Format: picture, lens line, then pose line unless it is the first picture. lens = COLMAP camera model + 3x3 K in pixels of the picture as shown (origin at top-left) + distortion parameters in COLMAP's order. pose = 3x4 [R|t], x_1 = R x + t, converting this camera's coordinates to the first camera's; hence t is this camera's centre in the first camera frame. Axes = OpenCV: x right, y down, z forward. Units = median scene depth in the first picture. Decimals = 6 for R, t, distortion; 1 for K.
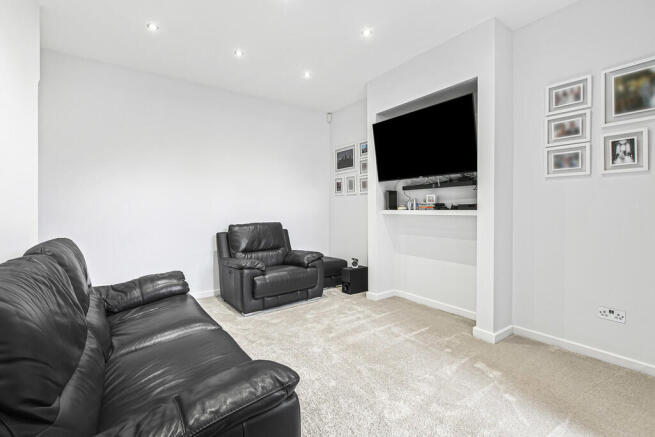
lens RADIAL K [[296.6, 0, 327.5], [0, 296.6, 212.1], [0, 0, 1]] dist [0.001147, 0.000047]
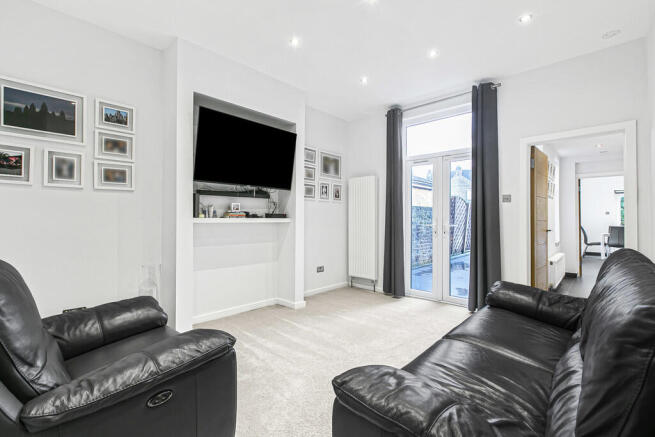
lens RADIAL K [[267.5, 0, 327.5], [0, 267.5, 218.5], [0, 0, 1]] dist [-0.000277, -0.000014]
pose [[-0.153426, 0.007680, 0.988130, -0.634160], [0.014058, 0.999886, -0.005589, 0.003958], [-0.988060, 0.013034, -0.153517, 0.875267]]
